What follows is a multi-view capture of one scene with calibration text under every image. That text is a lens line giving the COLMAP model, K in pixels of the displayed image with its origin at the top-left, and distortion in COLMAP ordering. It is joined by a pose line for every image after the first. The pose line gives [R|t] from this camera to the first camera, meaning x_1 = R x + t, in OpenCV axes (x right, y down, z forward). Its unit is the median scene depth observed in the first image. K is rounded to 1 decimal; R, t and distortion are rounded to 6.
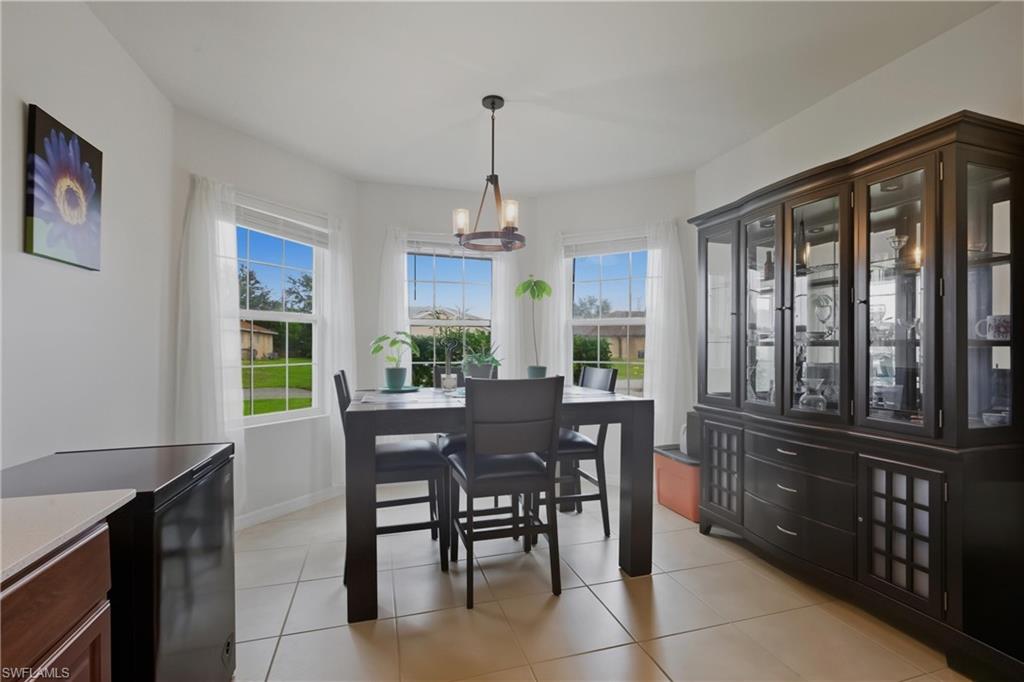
lens RADIAL K [[462.9, 0, 512.5], [0, 462.9, 344.6], [0, 0, 1]] dist [-0.006960, 0.002792]
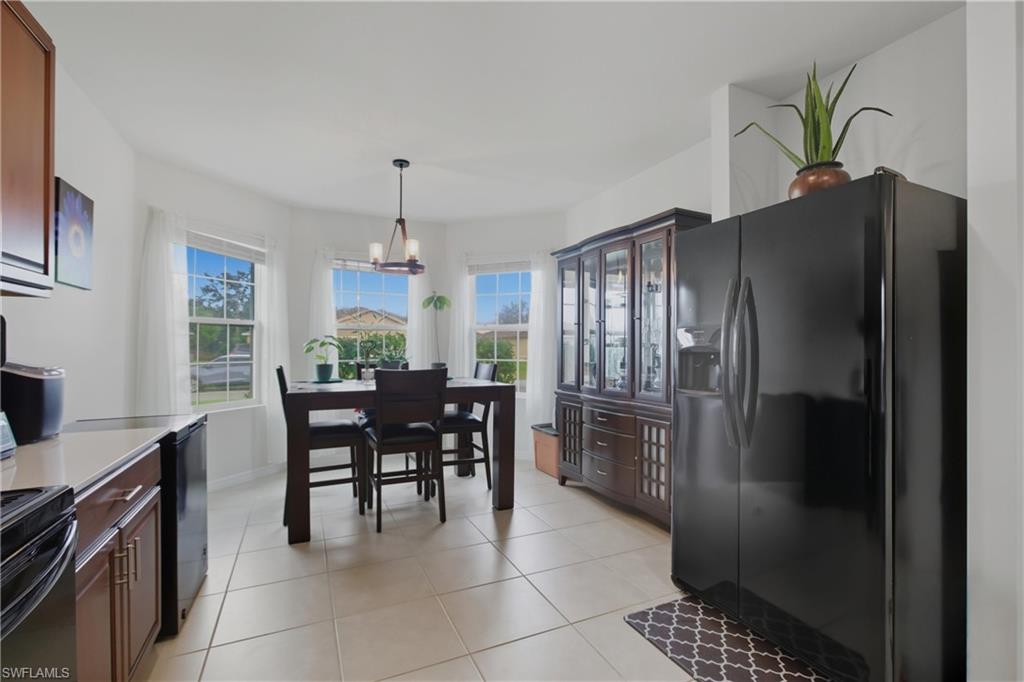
lens RADIAL K [[462.9, 0, 511.1], [0, 462.9, 345.7], [0, 0, 1]] dist [-0.006960, 0.002792]
pose [[0.990891, 0.000441, 0.134666, 0.094254], [-0.000305, 0.999999, -0.001033, 0.000524], [-0.134666, 0.000982, 0.990891, -0.364789]]
